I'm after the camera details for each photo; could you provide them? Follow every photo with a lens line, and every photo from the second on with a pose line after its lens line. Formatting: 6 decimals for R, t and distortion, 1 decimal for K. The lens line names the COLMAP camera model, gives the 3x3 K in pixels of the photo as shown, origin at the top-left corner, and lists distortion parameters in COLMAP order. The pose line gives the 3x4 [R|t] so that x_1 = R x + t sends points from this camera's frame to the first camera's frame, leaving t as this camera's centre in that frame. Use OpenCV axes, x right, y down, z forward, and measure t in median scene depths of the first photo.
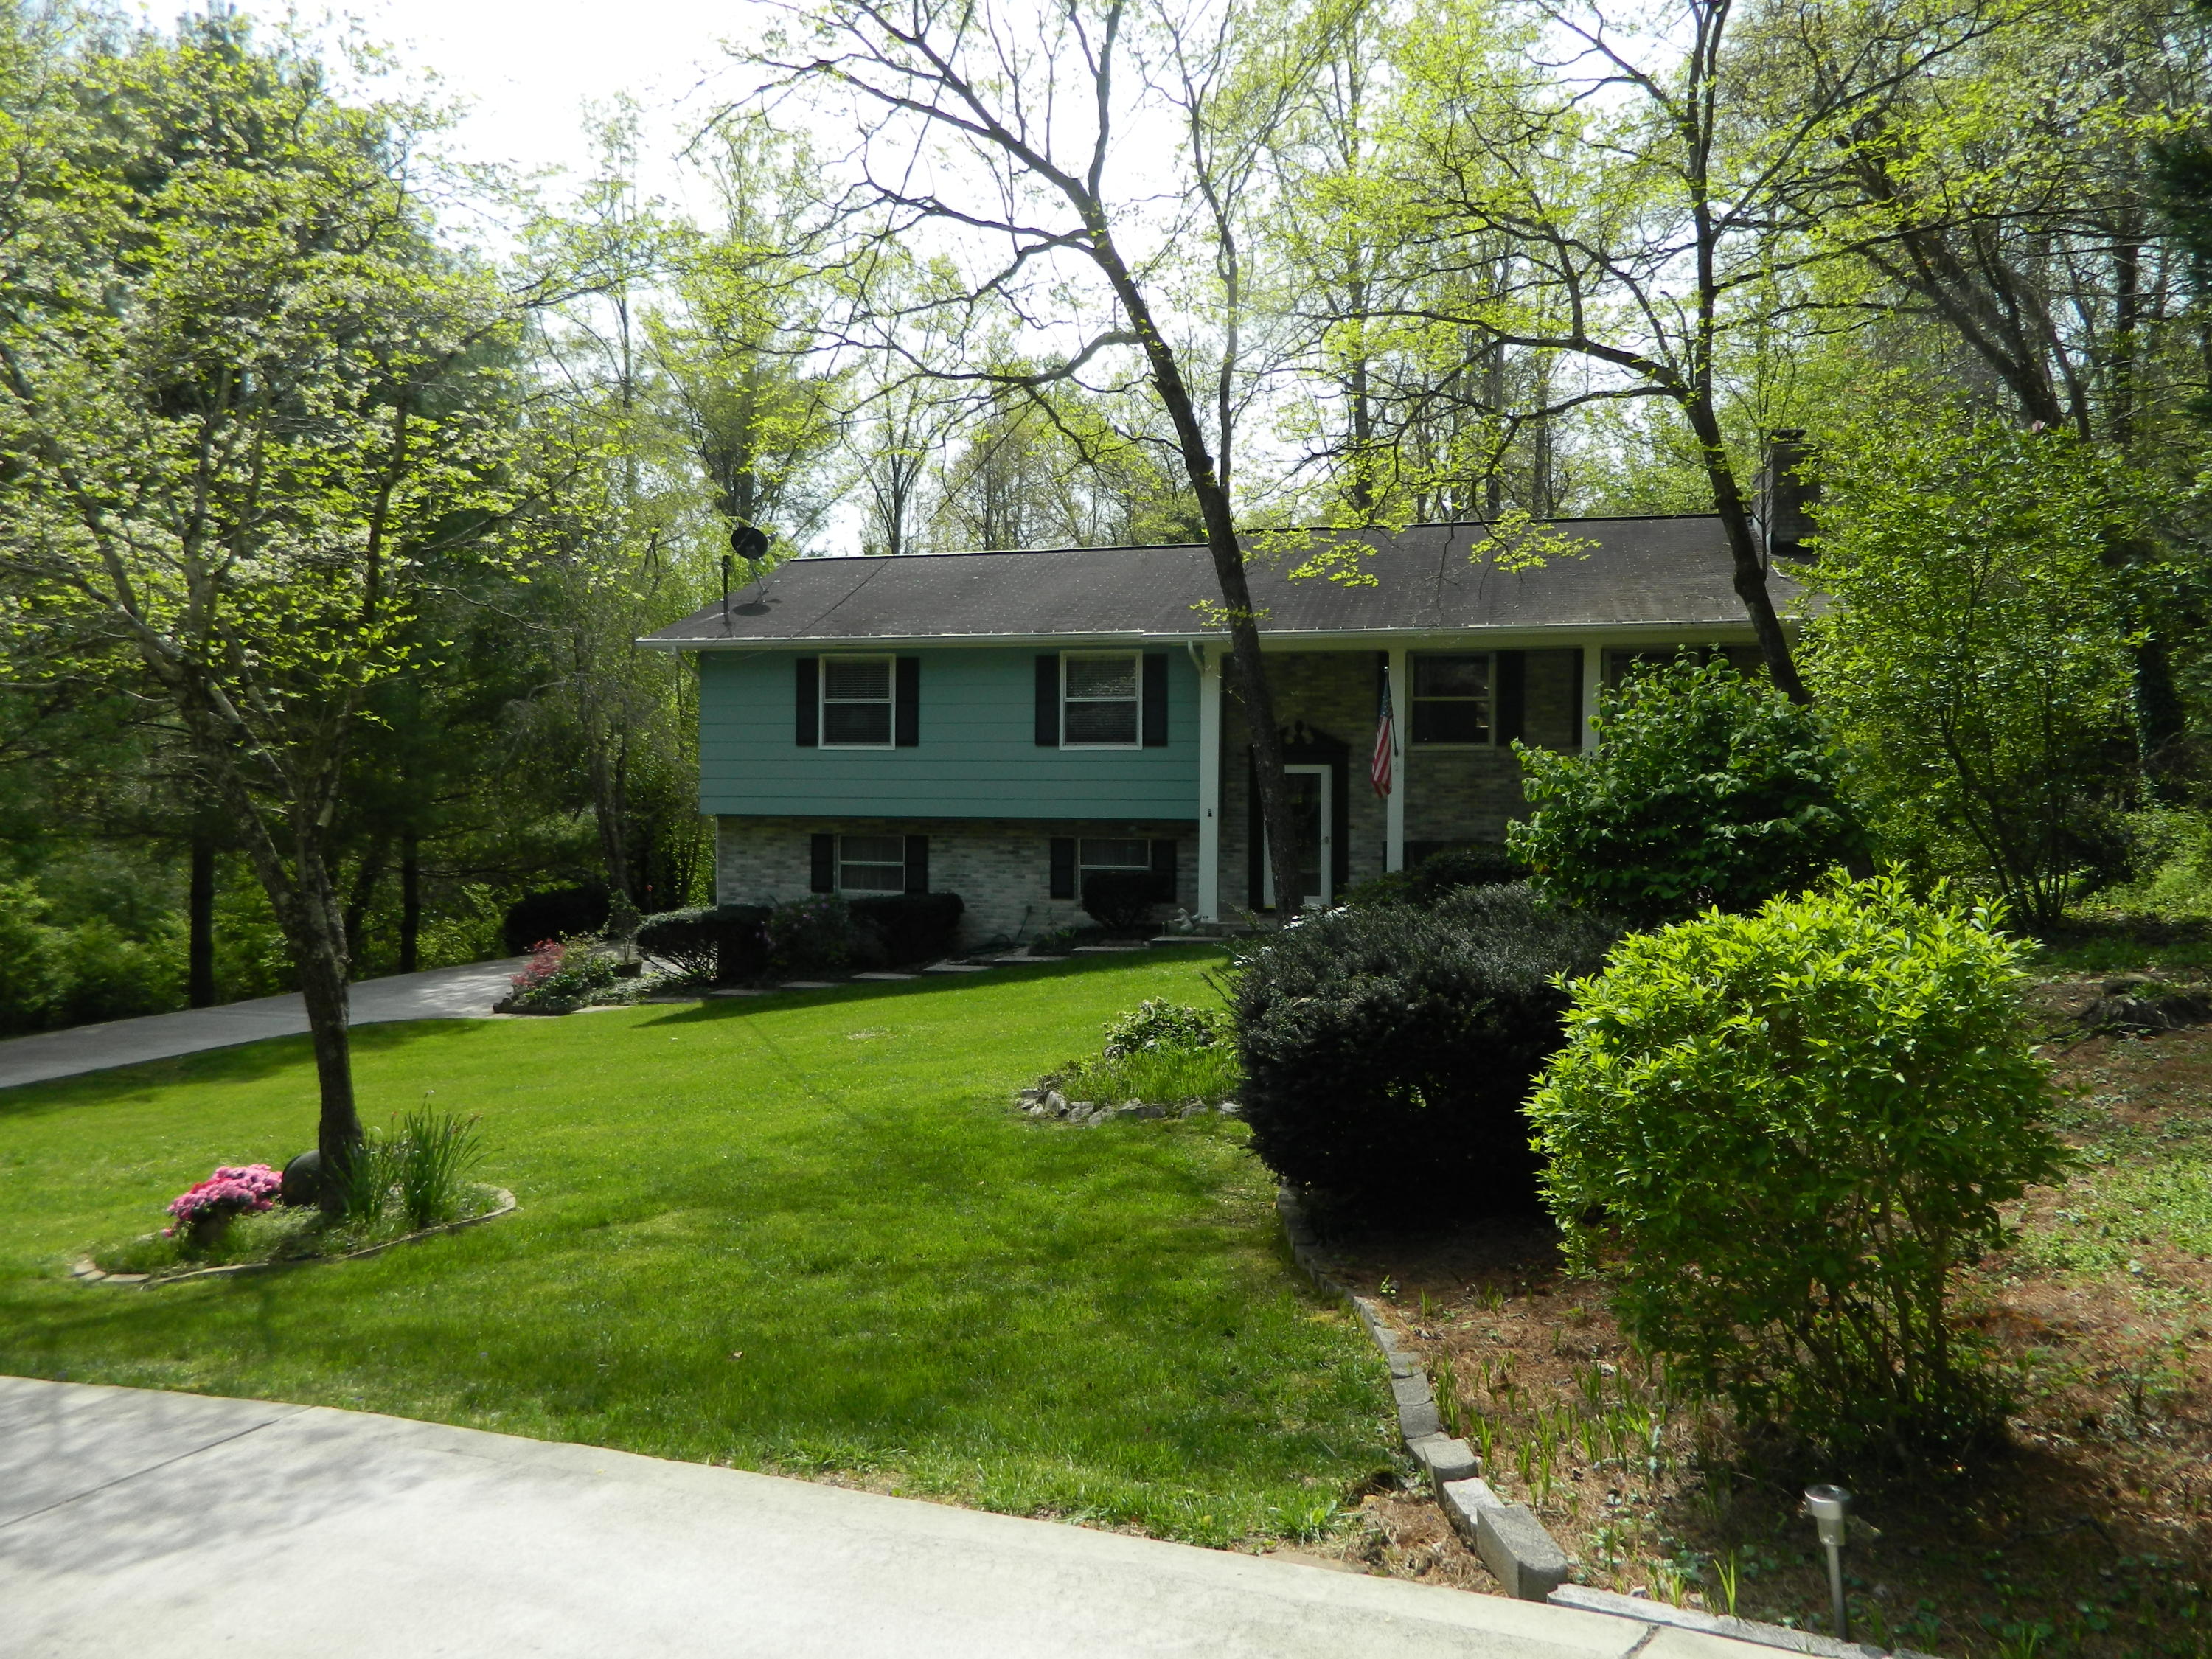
lens RADIAL K [[1659.2, 0, 1108.7], [0, 1659.2, 815.7], [0, 0, 1]] dist [-0.013792, 0.059976]
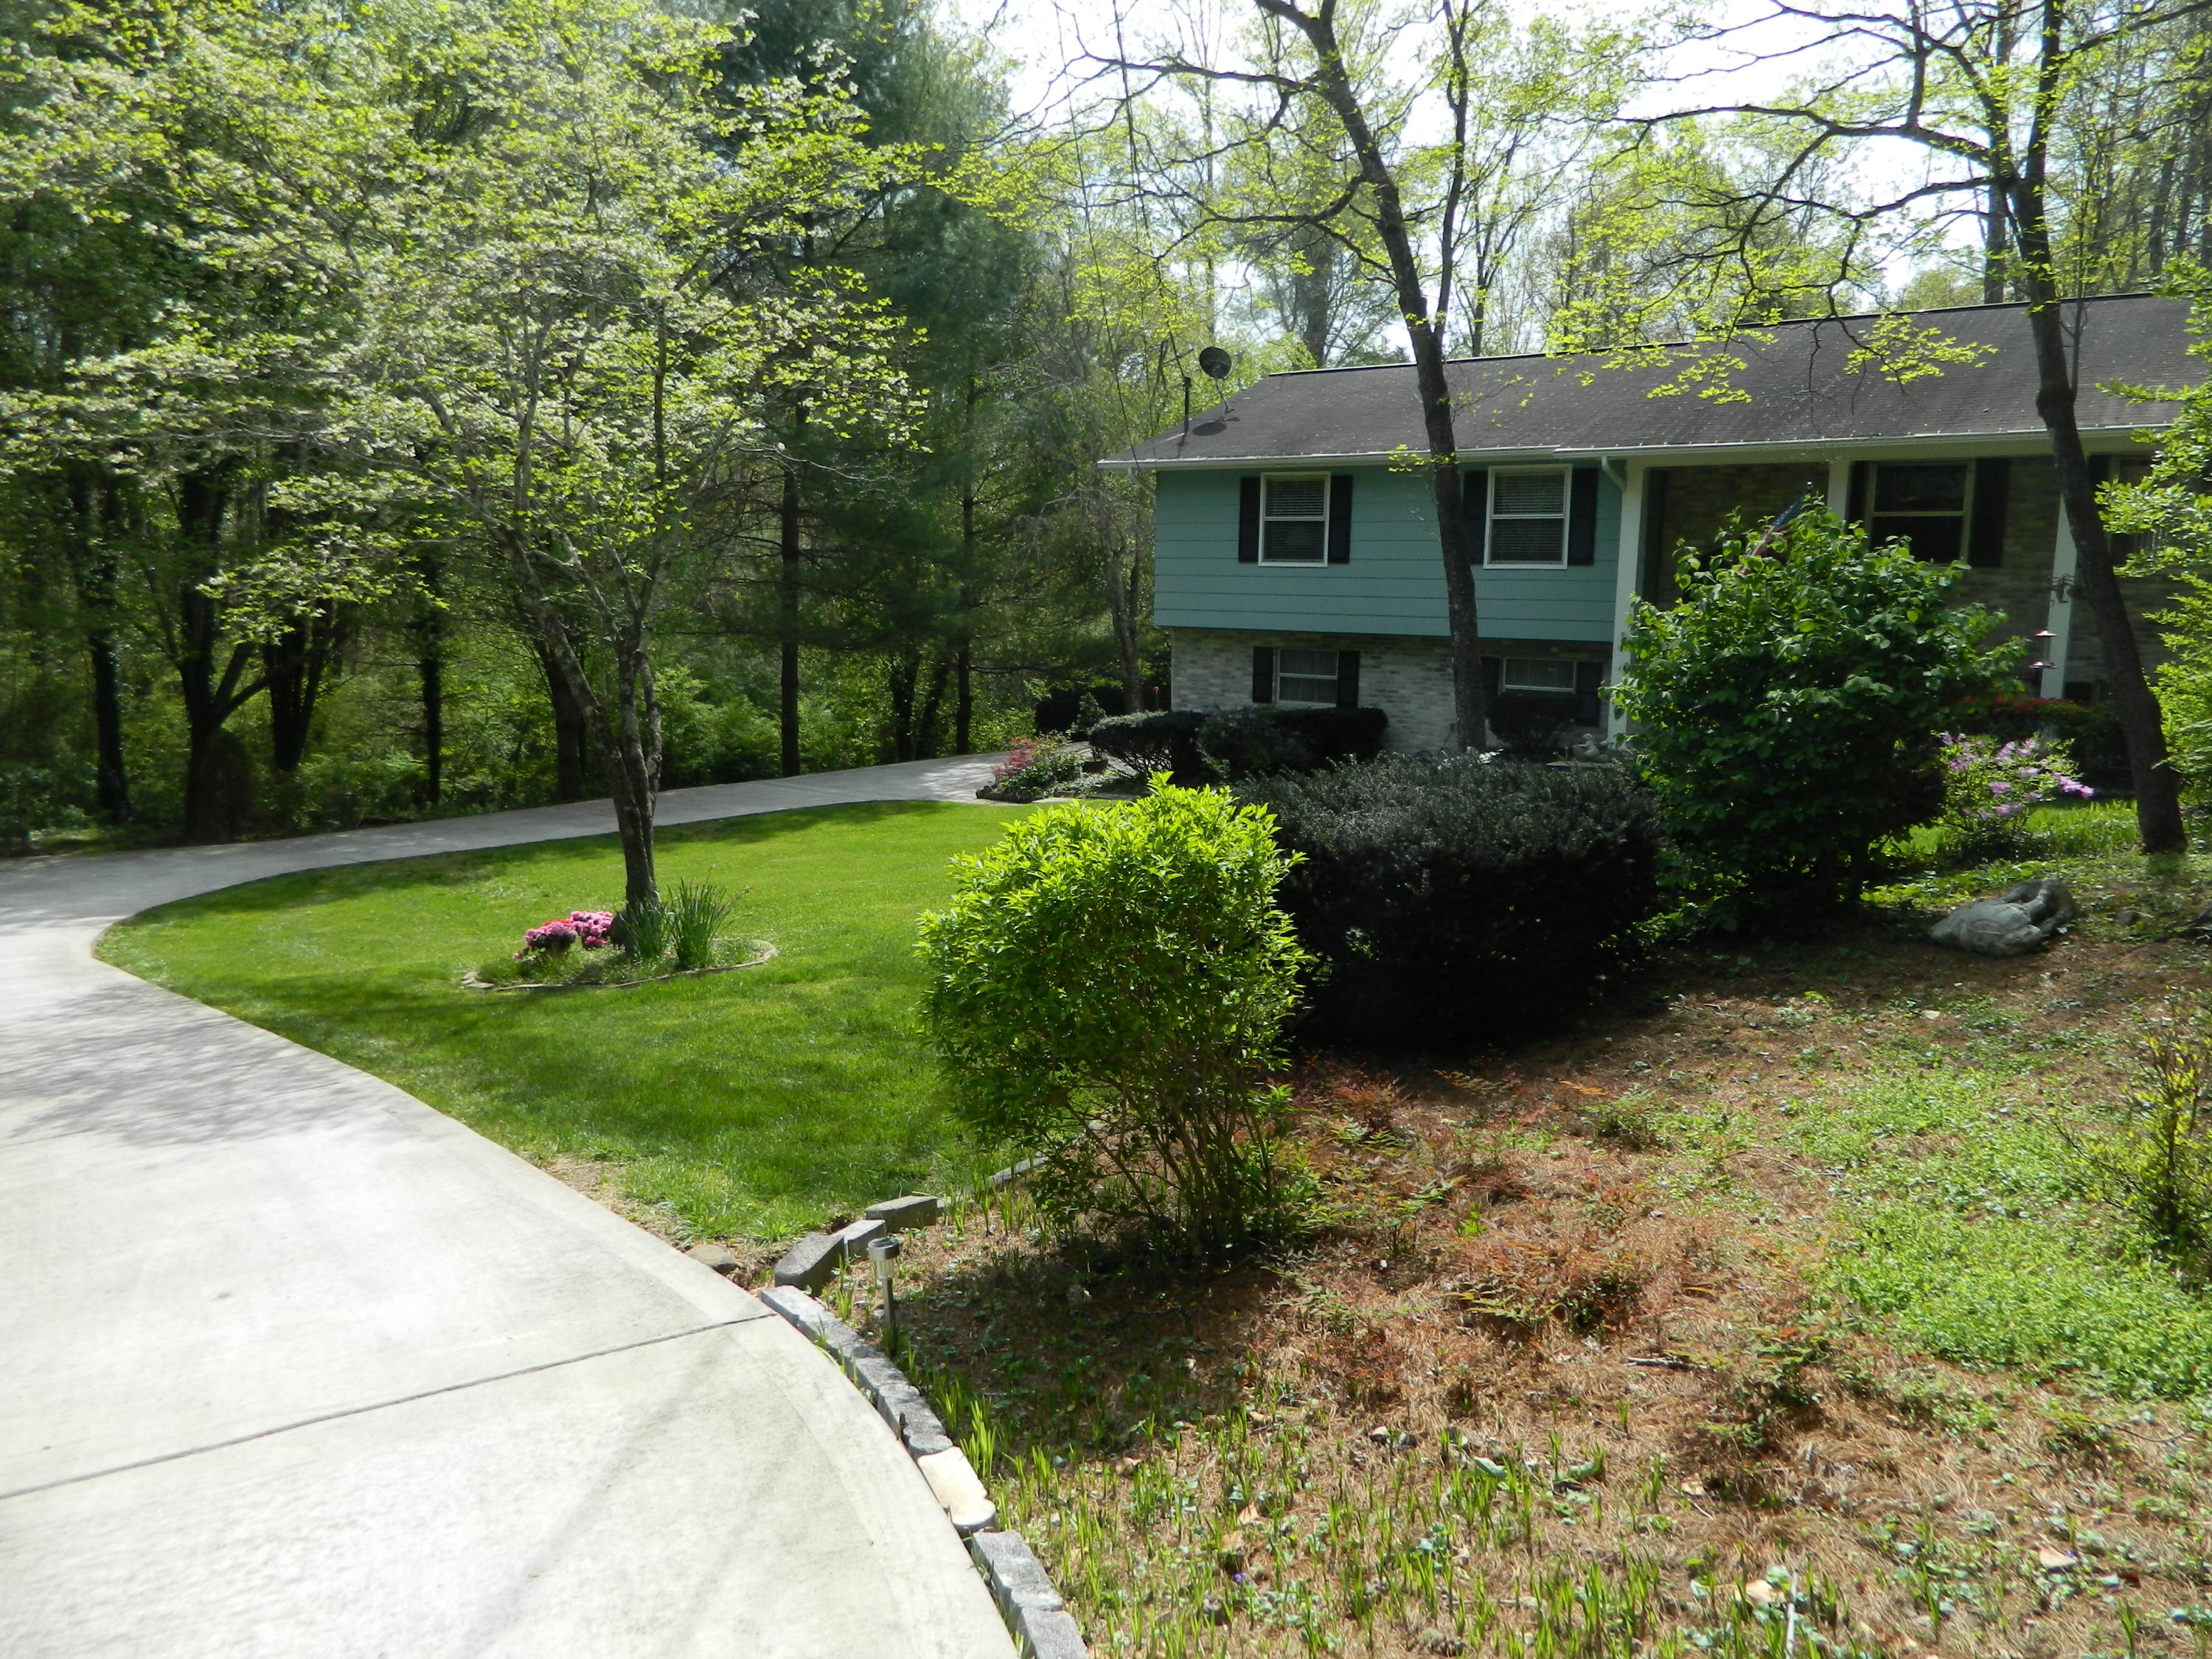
lens RADIAL K [[1659.2, 0, 1108.7], [0, 1659.2, 815.7], [0, 0, 1]] dist [-0.013792, 0.059976]
pose [[0.929451, 0.060816, -0.363900, 0.129944], [-0.015908, 0.992010, 0.125155, -0.013172], [0.368604, -0.110537, 0.922991, -0.017182]]
